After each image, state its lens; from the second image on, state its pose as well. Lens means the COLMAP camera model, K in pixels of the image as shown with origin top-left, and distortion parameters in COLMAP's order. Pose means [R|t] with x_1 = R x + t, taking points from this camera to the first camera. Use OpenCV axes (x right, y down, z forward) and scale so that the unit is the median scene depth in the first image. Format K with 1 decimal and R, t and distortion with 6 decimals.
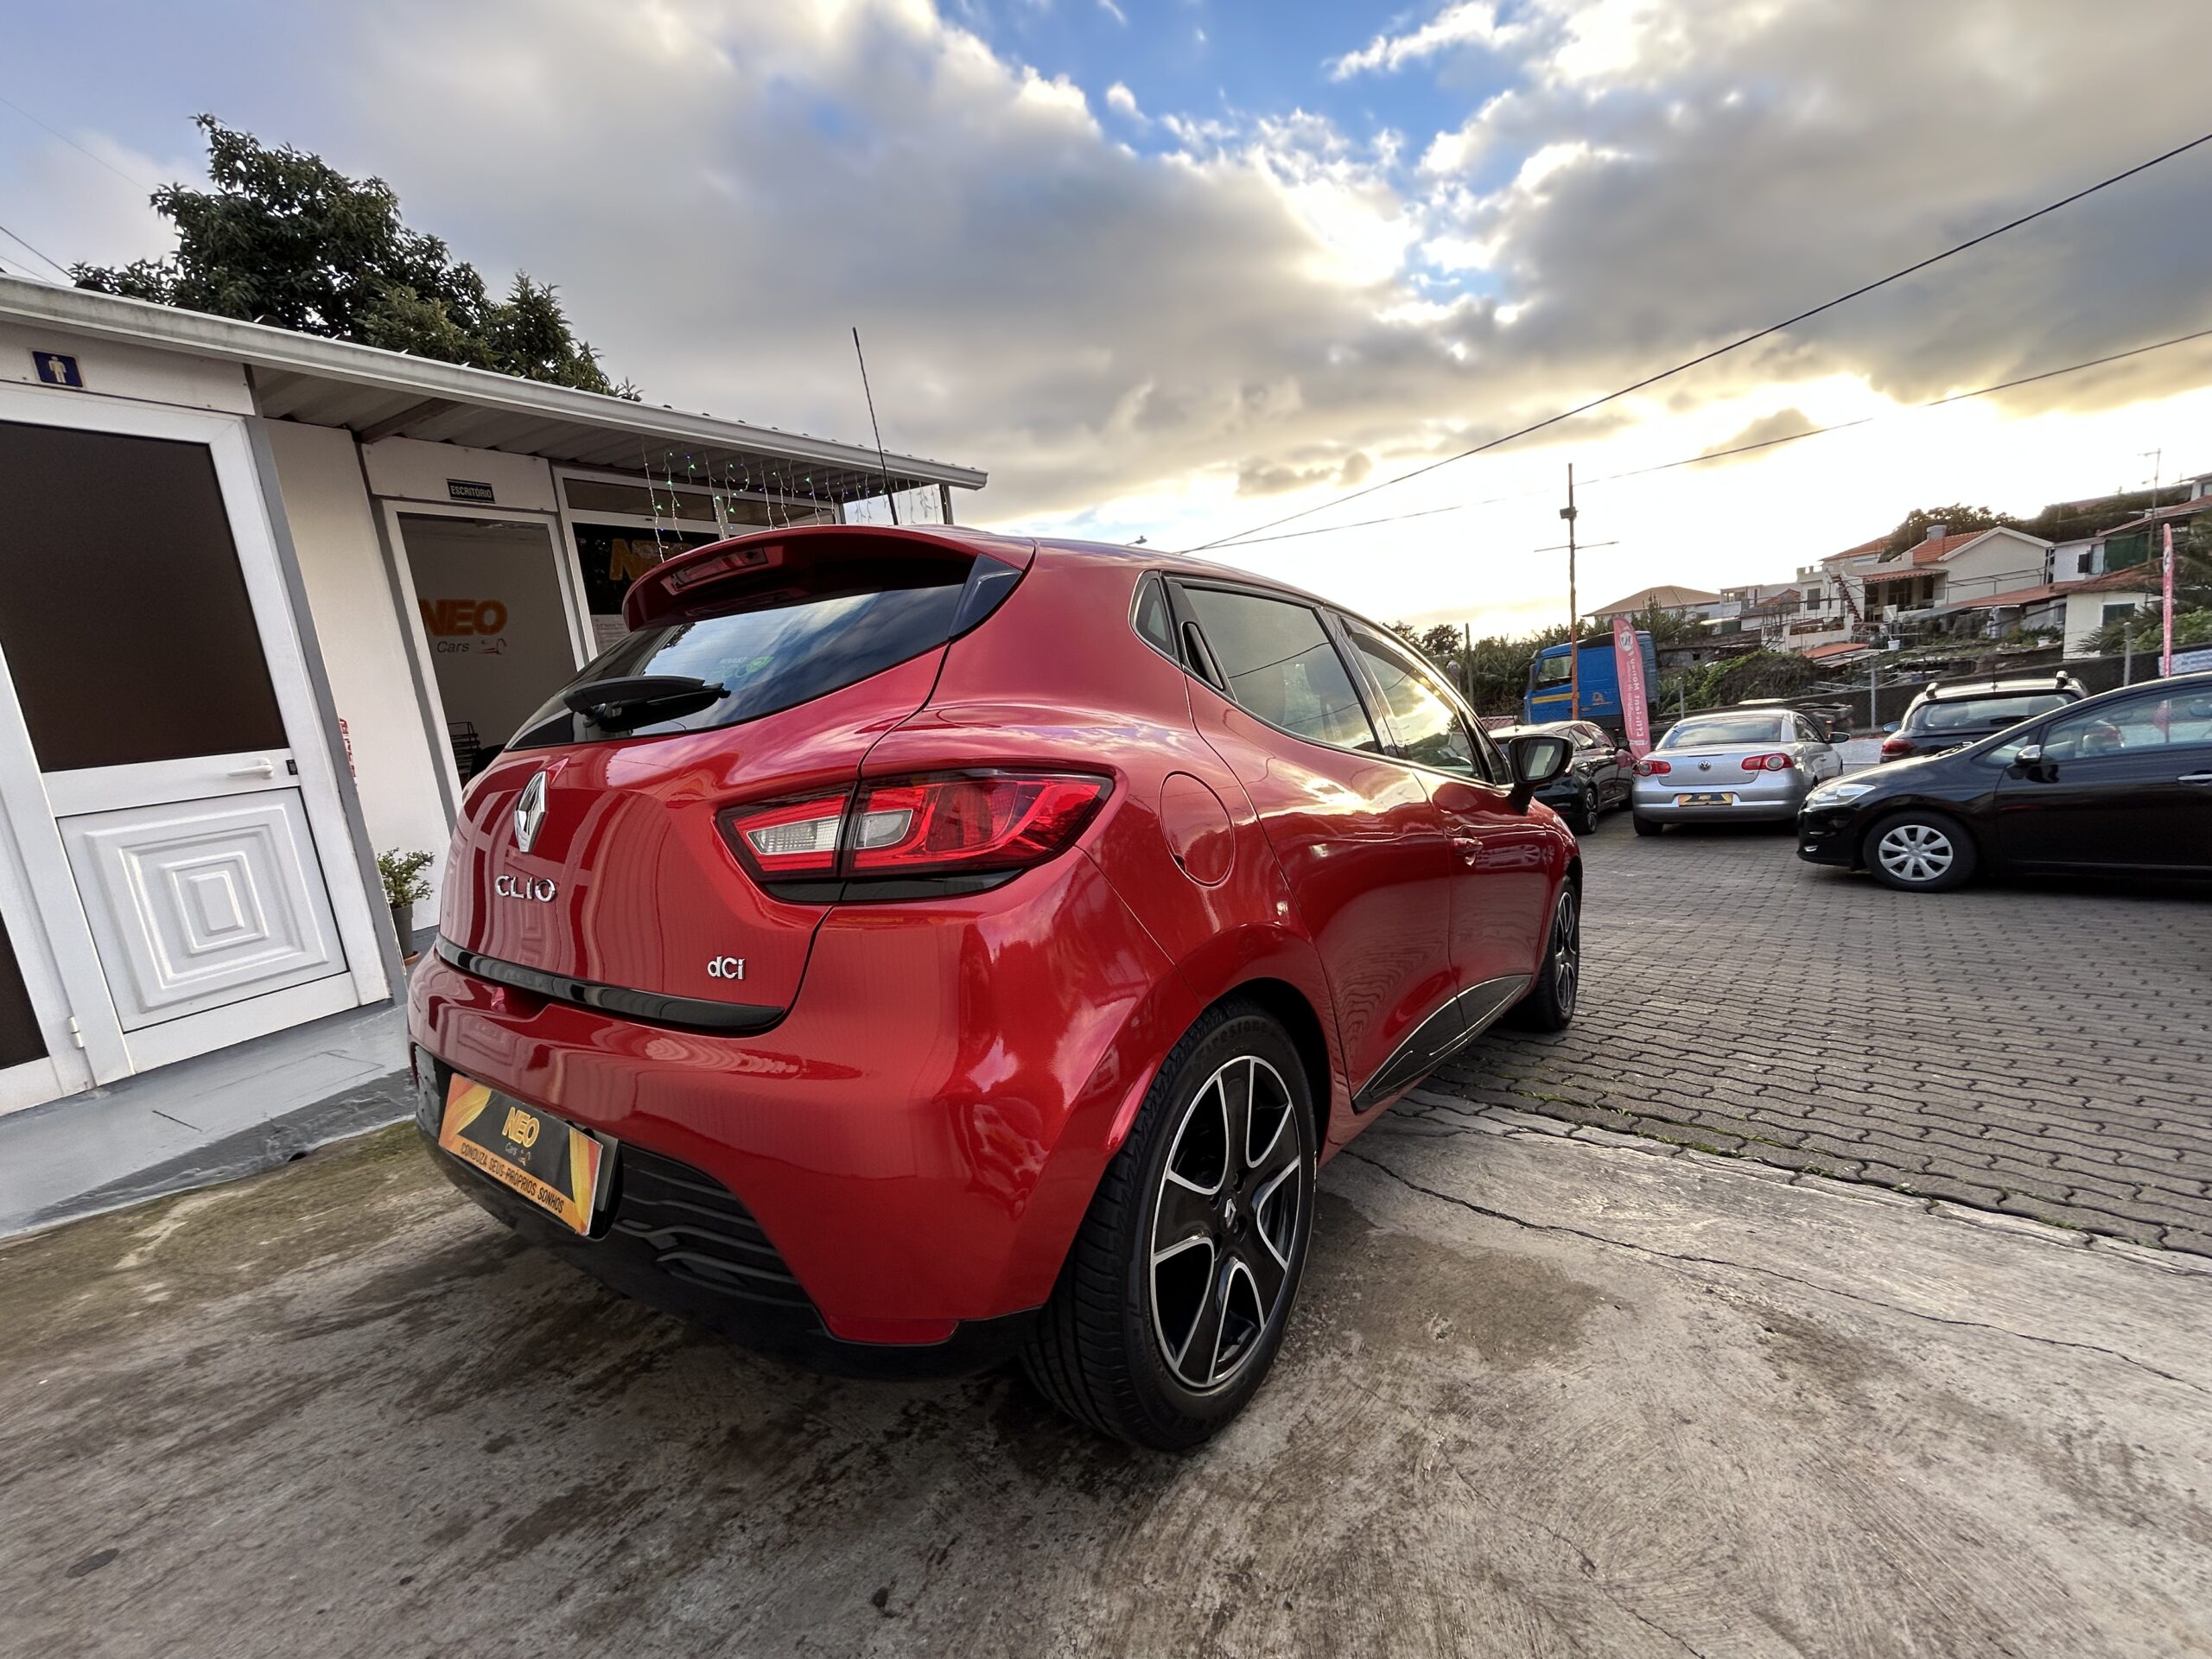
lens RADIAL K [[909.4, 0, 1079.6], [0, 909.4, 833.7], [0, 0, 1]] dist [-0.000769, -0.000137]
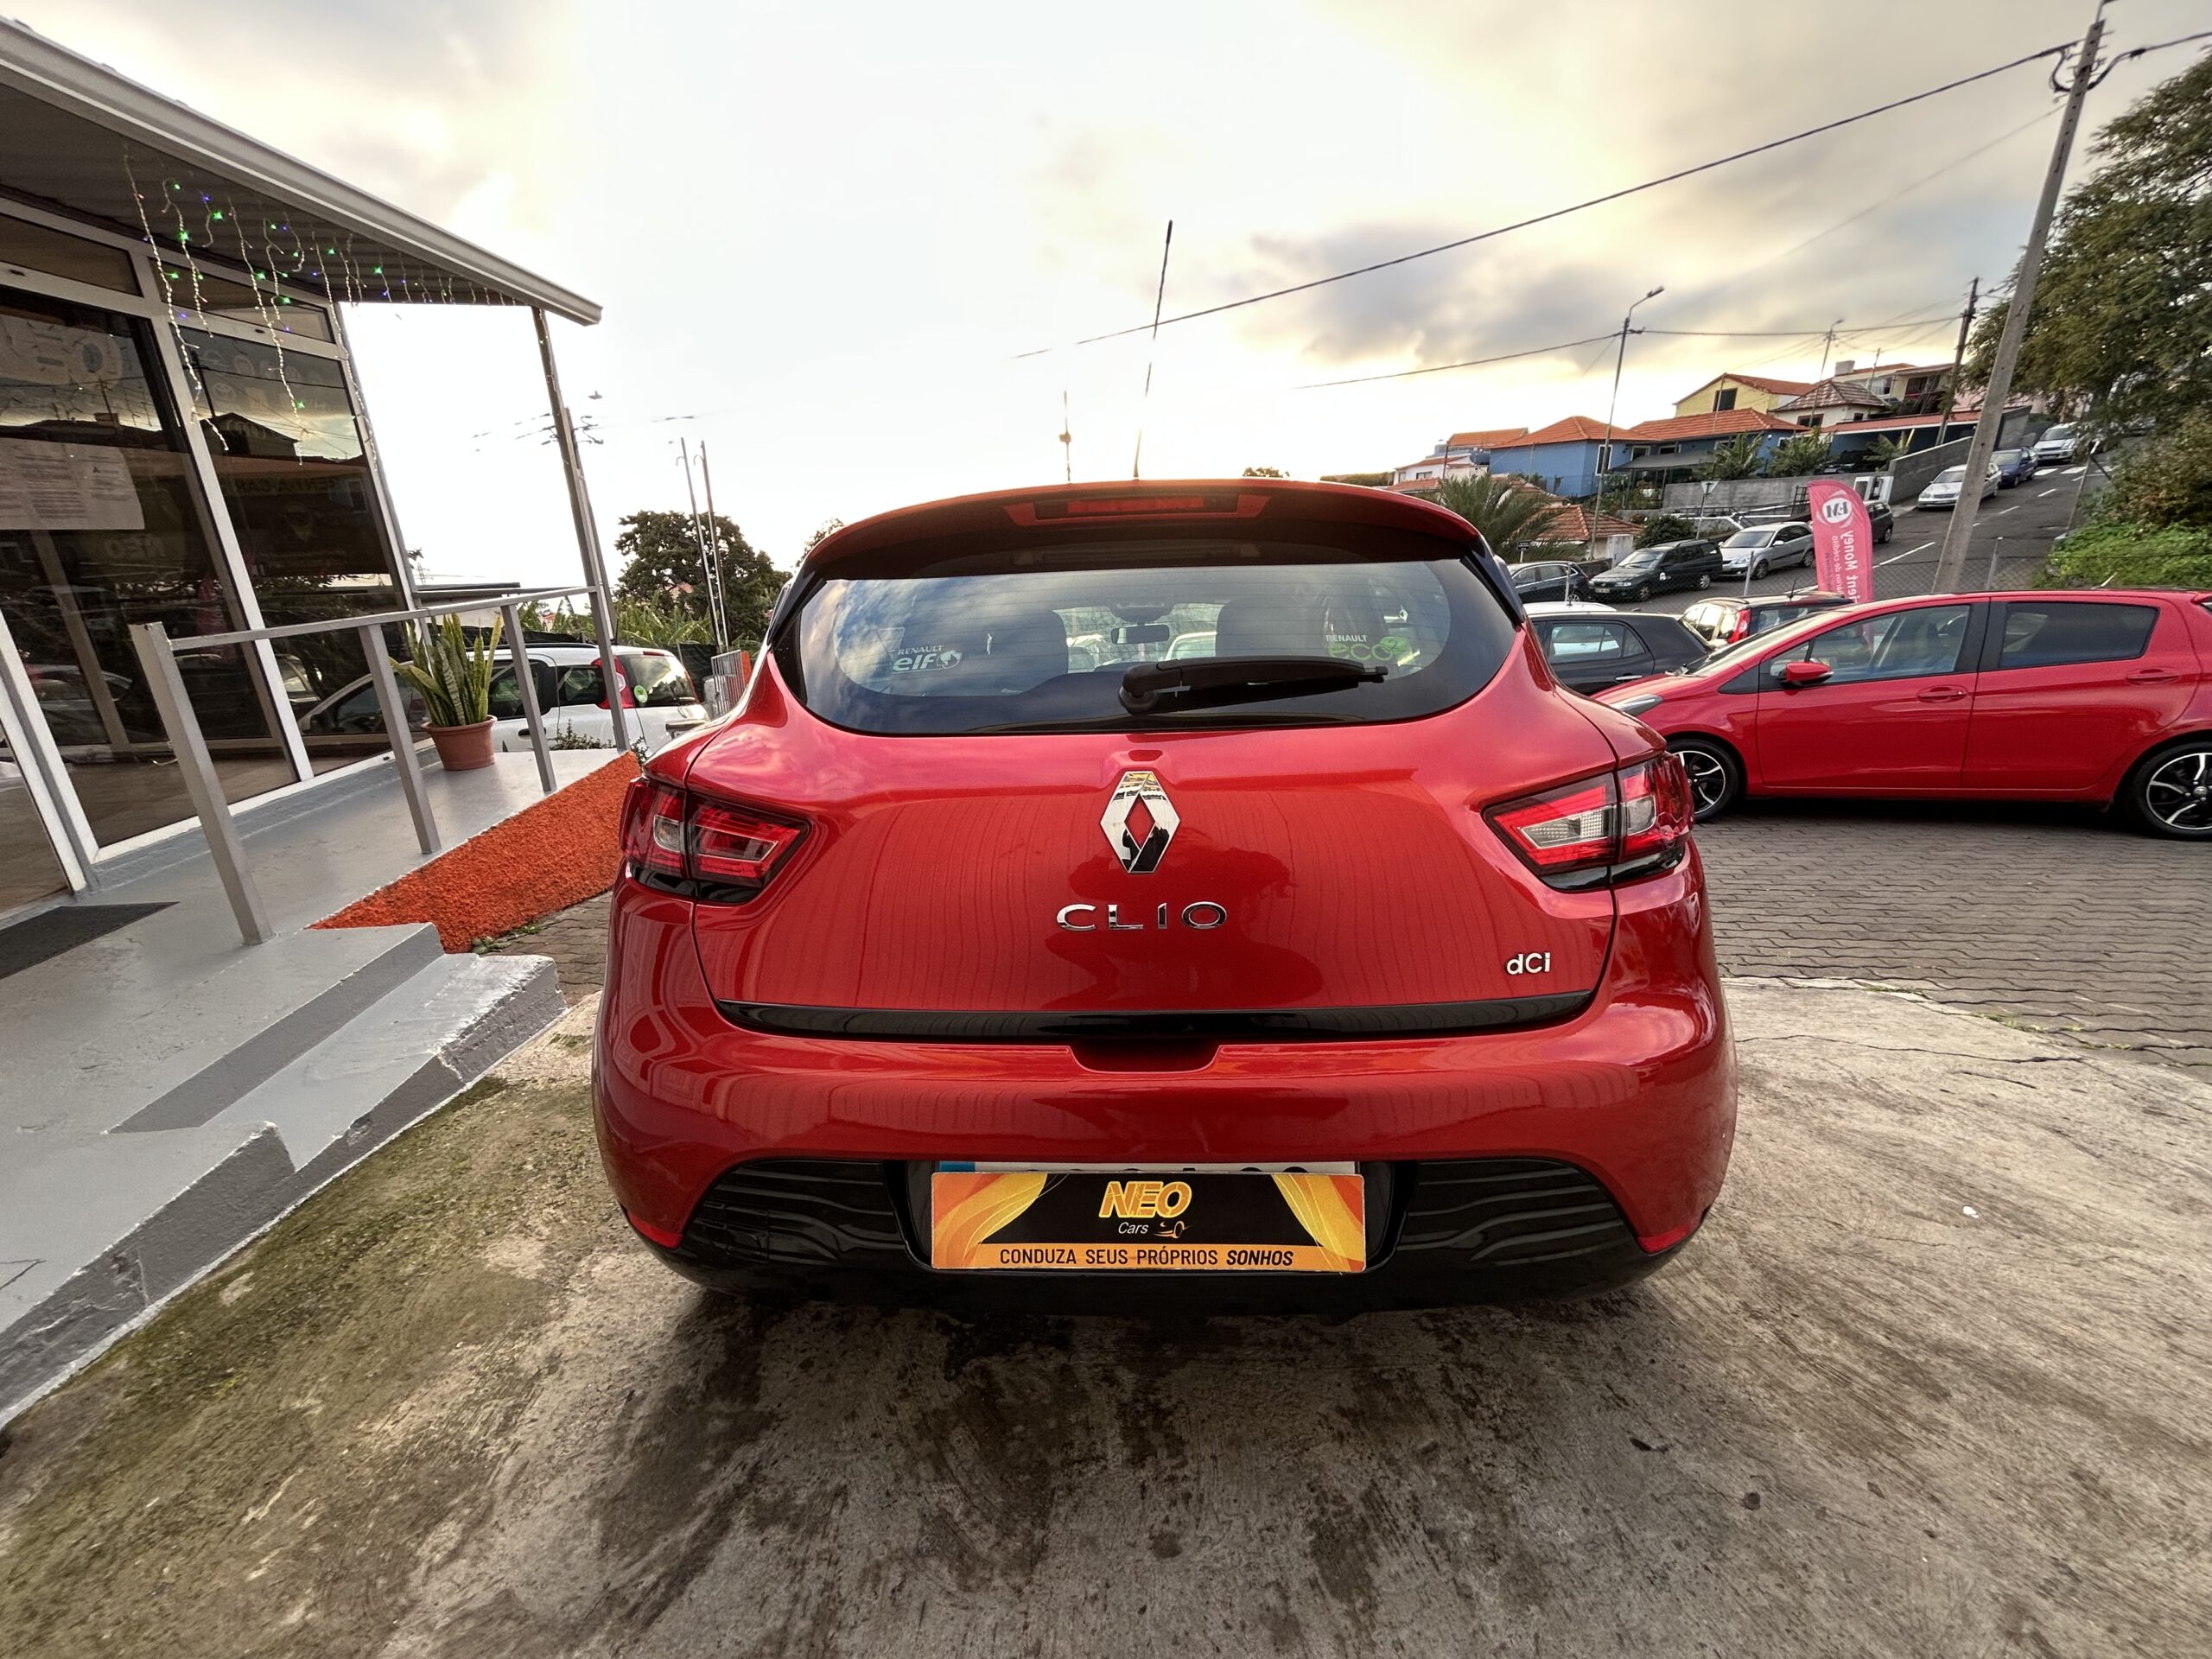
lens RADIAL K [[914.1, 0, 1111.5], [0, 914.1, 839.0], [0, 0, 1]] dist [-0.000758, 0.000297]
pose [[0.823069, -0.103772, 0.558380, -0.296759], [0.040527, 0.991391, 0.124506, -0.030495], [-0.566493, -0.079847, 0.820189, 0.097877]]
